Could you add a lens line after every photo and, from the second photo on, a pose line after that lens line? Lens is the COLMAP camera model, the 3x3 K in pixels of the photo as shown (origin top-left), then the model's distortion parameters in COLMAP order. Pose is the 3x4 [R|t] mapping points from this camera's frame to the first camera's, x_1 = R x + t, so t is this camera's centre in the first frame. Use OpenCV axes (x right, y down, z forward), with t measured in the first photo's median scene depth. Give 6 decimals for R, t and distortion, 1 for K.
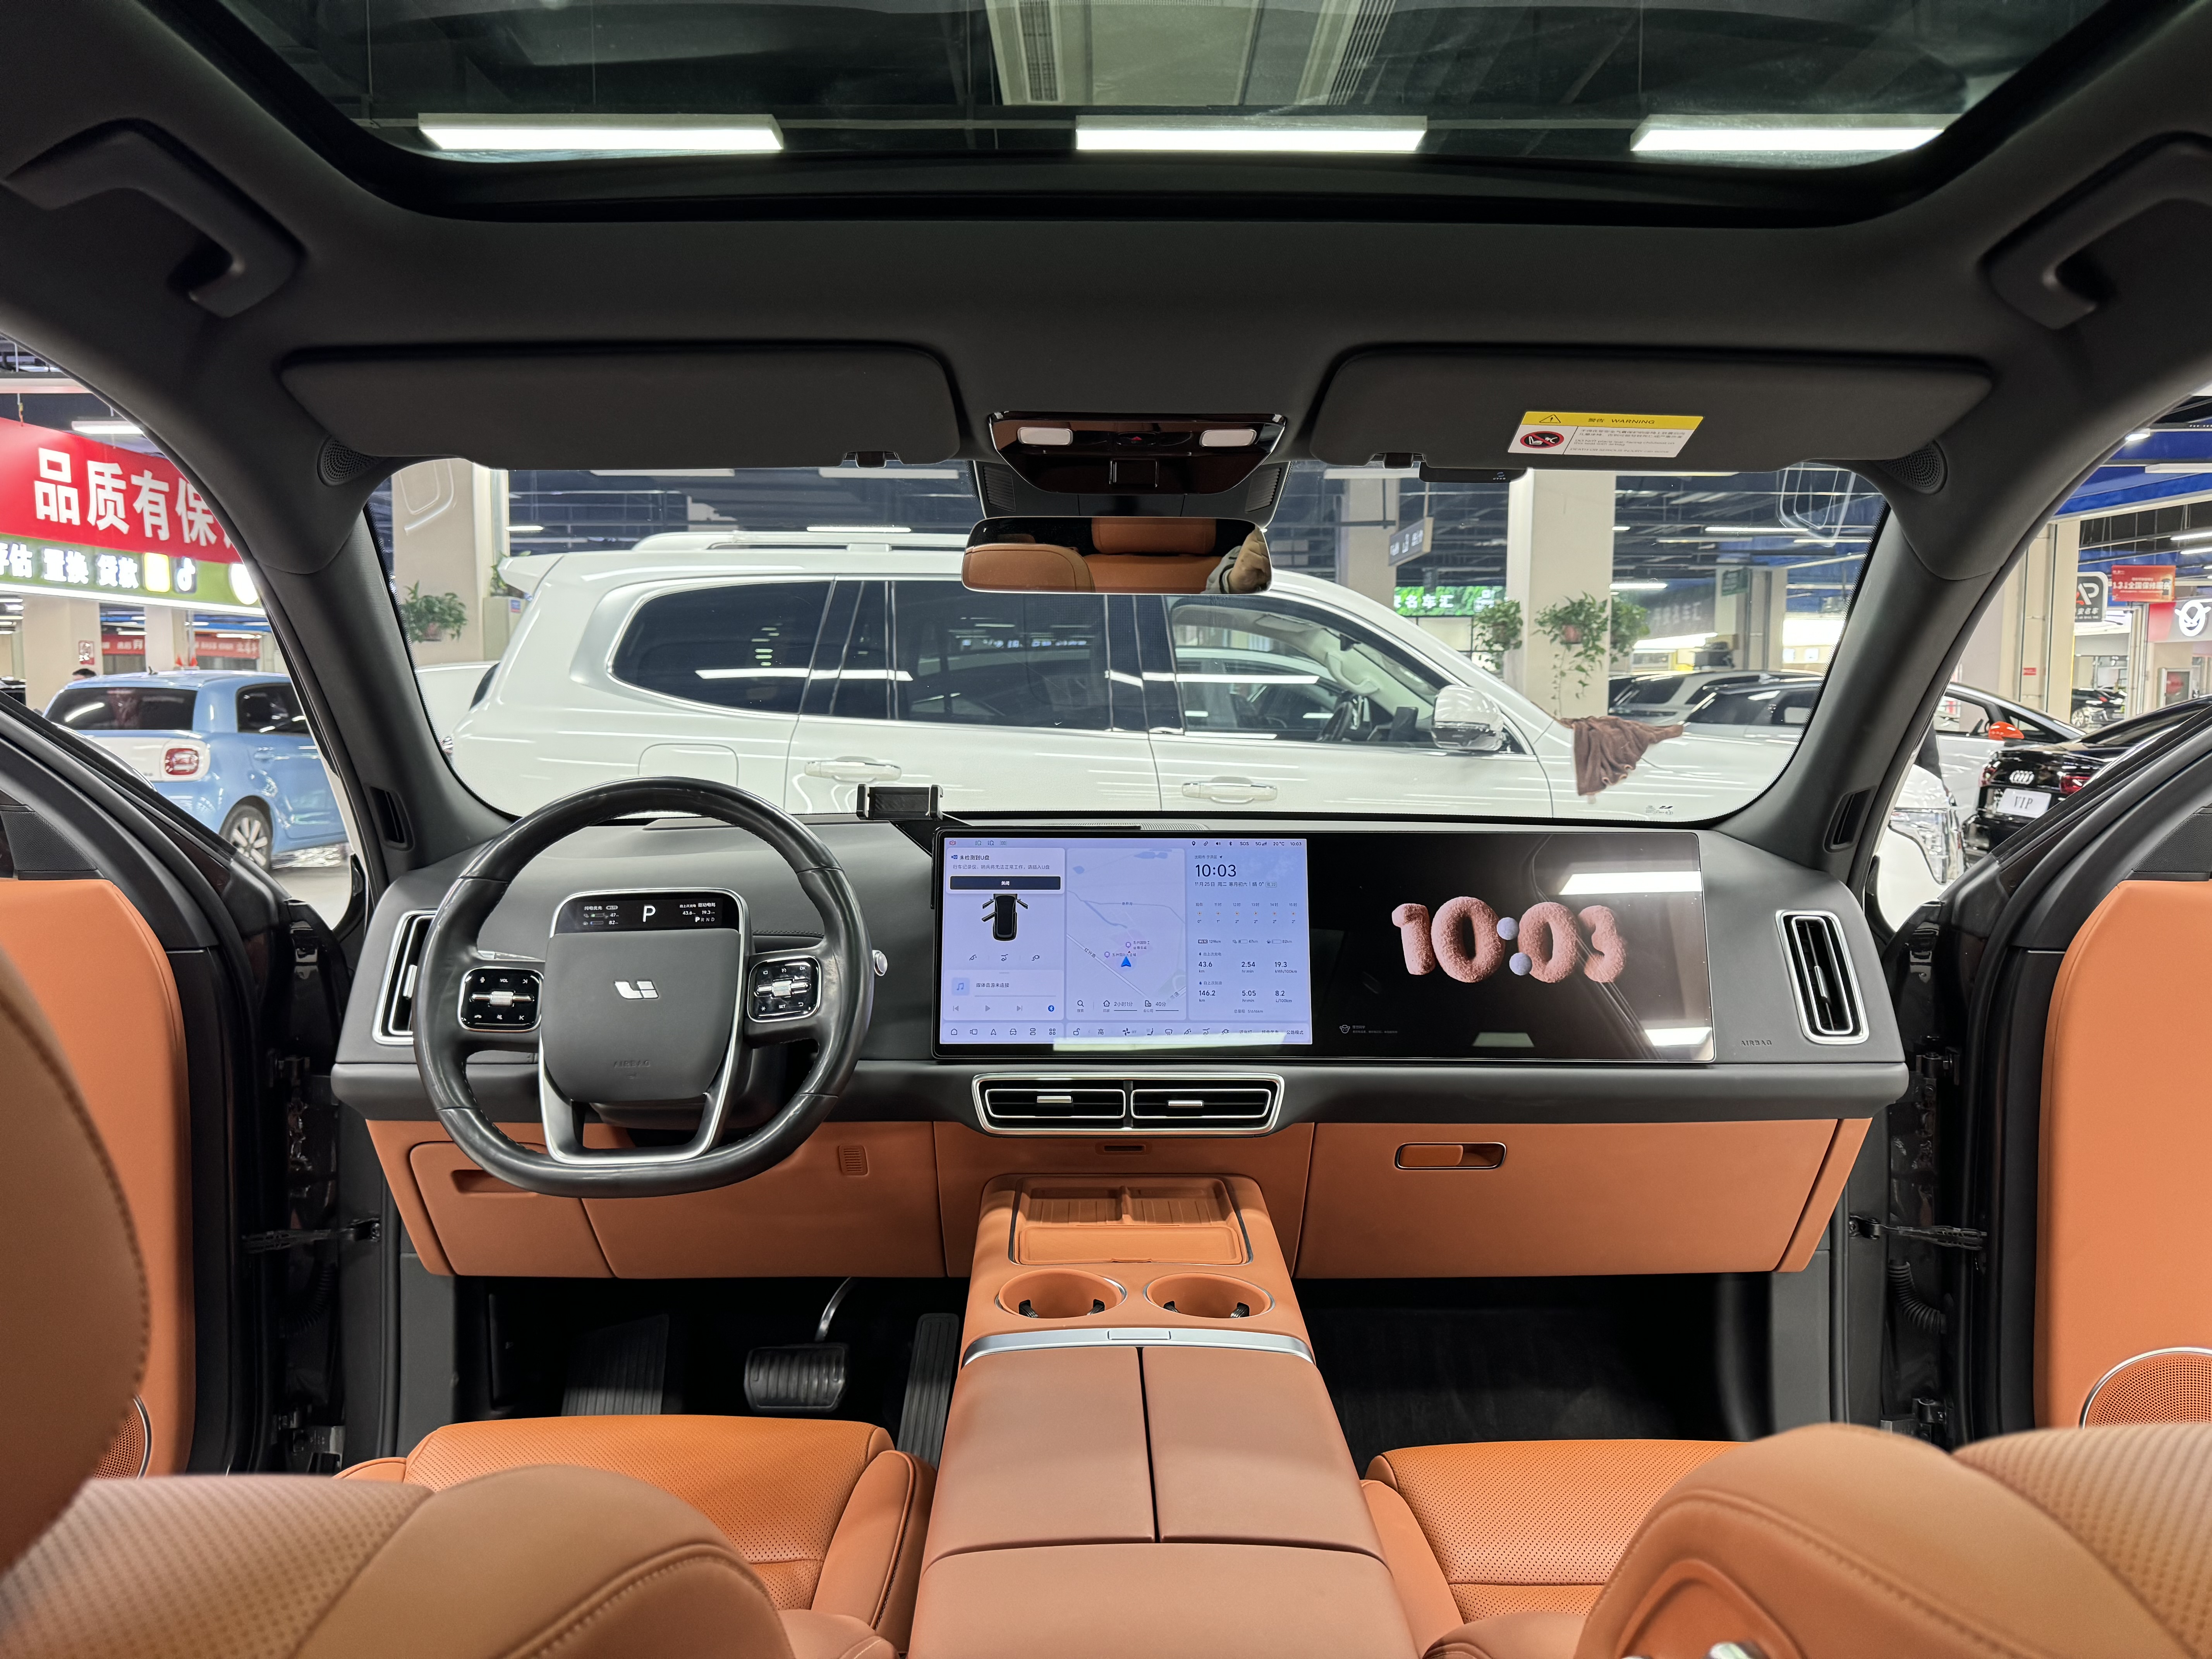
lens RADIAL K [[1581.6, 0, 1118.4], [0, 1581.6, 842.2], [0, 0, 1]] dist [-0.005363, -0.011192]
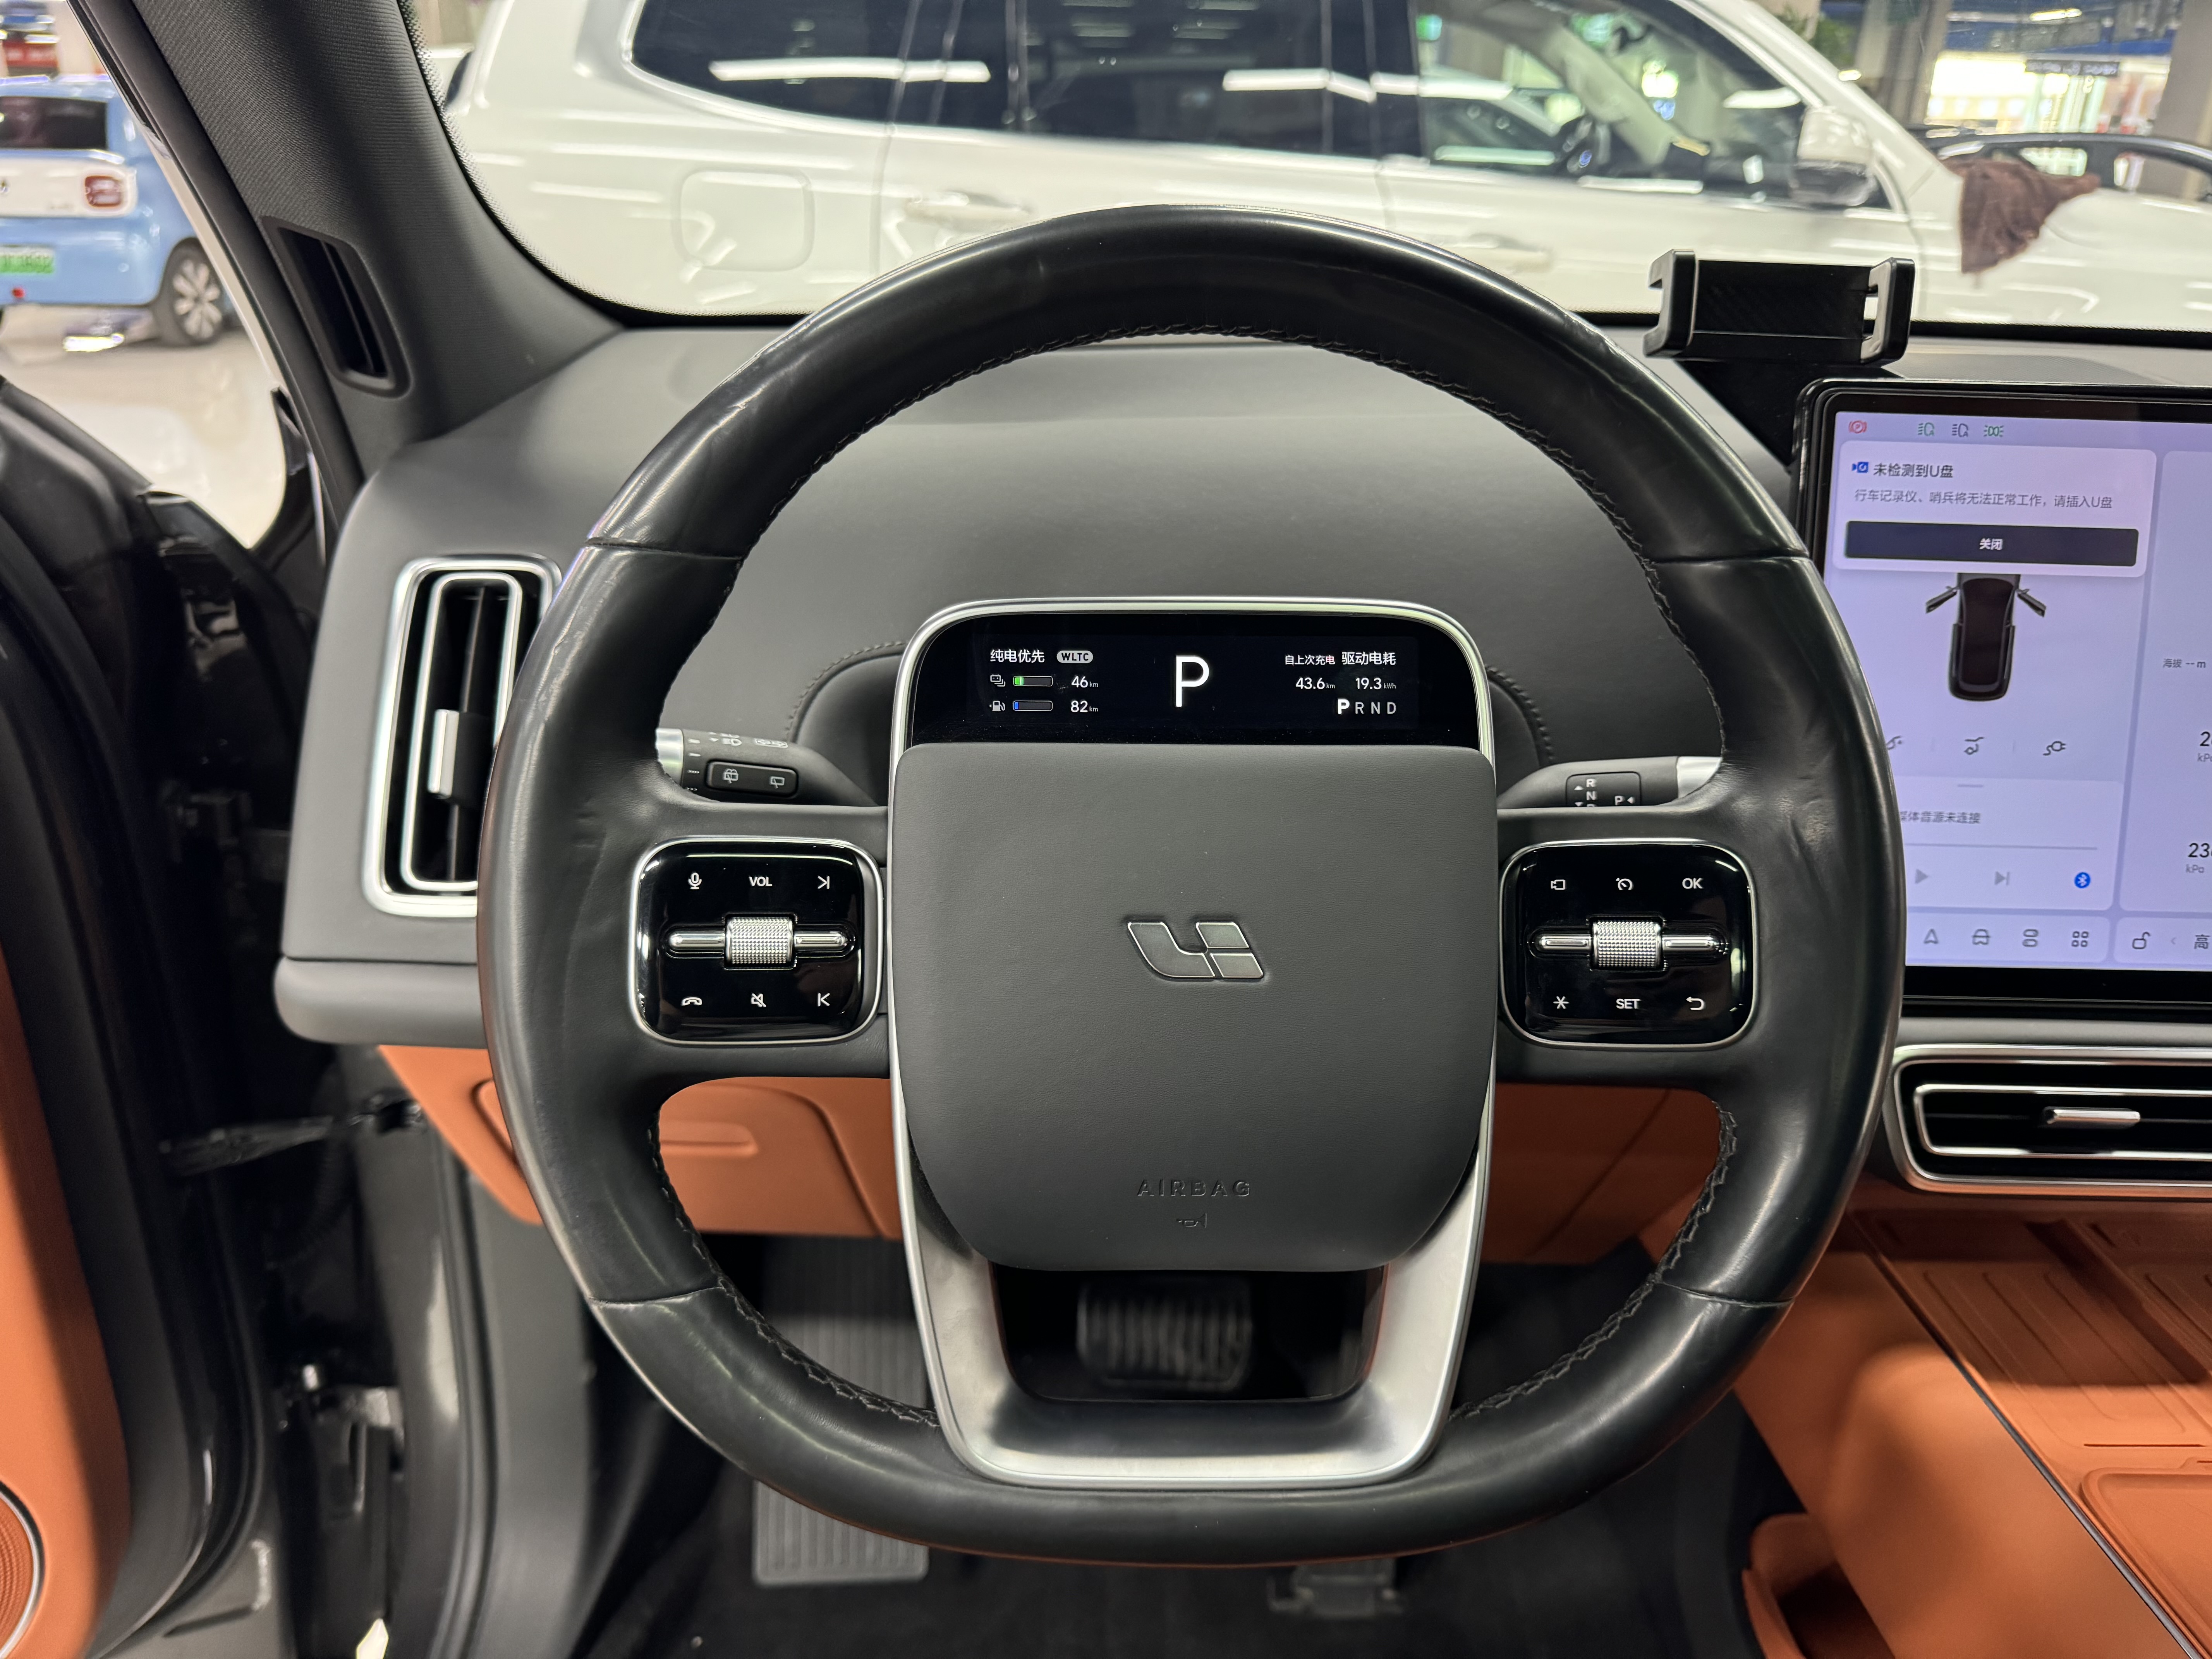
lens RADIAL K [[1581.6, 0, 1088.2], [0, 1581.6, 830.9], [0, 0, 1]] dist [-0.005363, -0.011192]
pose [[0.999640, 0.025108, -0.009462, -0.279401], [-0.020800, 0.947919, 0.317831, -0.024084], [0.016949, -0.317520, 0.948100, 0.613292]]
